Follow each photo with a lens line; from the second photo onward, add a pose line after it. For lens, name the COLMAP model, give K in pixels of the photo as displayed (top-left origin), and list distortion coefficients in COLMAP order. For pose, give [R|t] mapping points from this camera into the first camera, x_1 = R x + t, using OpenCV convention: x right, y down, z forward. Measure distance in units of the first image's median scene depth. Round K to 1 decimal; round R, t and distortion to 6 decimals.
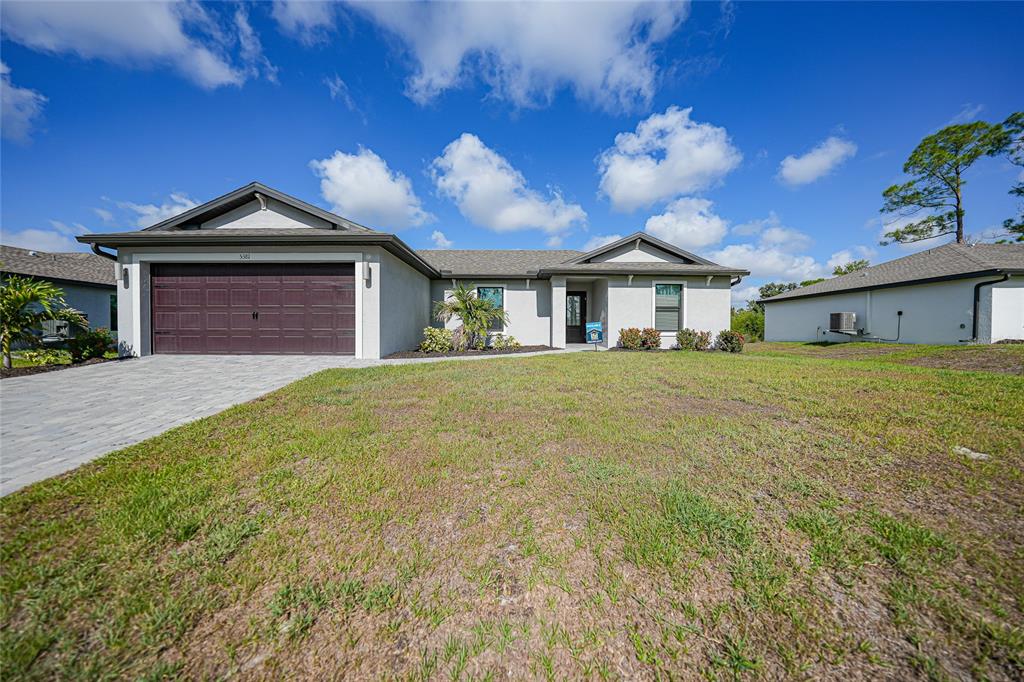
lens RADIAL K [[348.3, 0, 516.6], [0, 348.3, 345.3], [0, 0, 1]] dist [-0.018417, 0.002915]
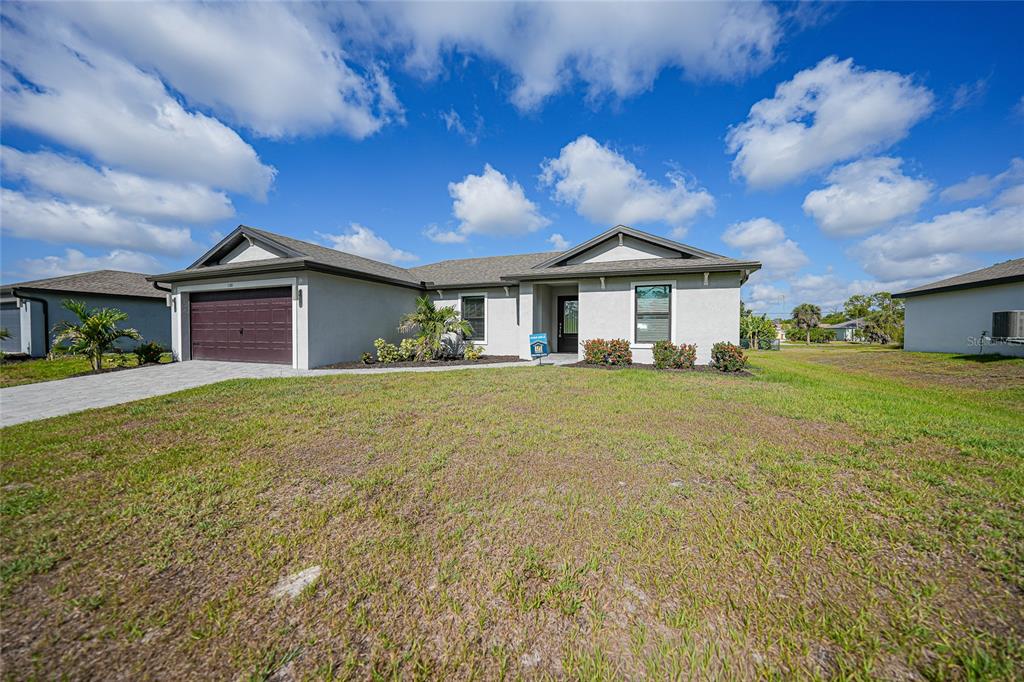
lens RADIAL K [[348.3, 0, 528.5], [0, 348.3, 334.0], [0, 0, 1]] dist [-0.018417, 0.002915]
pose [[0.938867, -0.000121, -0.344281, 0.314290], [-0.010188, 0.999552, -0.028136, -0.024332], [0.344131, 0.029924, 0.938445, 0.090701]]
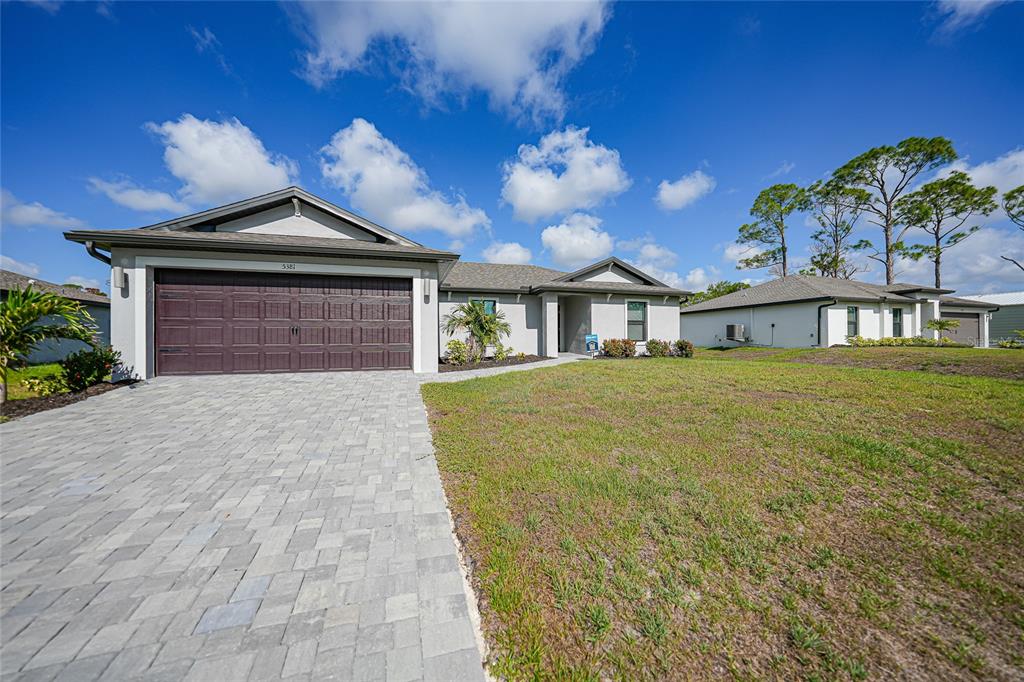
lens RADIAL K [[371.1, 0, 522.6], [0, 371.1, 340.1], [0, 0, 1]] dist [-0.017322, 0.000517]
pose [[0.949562, -0.009203, 0.313443, -0.236847], [0.020799, 0.999216, -0.033673, -0.006547], [-0.312888, 0.038494, 0.949010, -0.059050]]
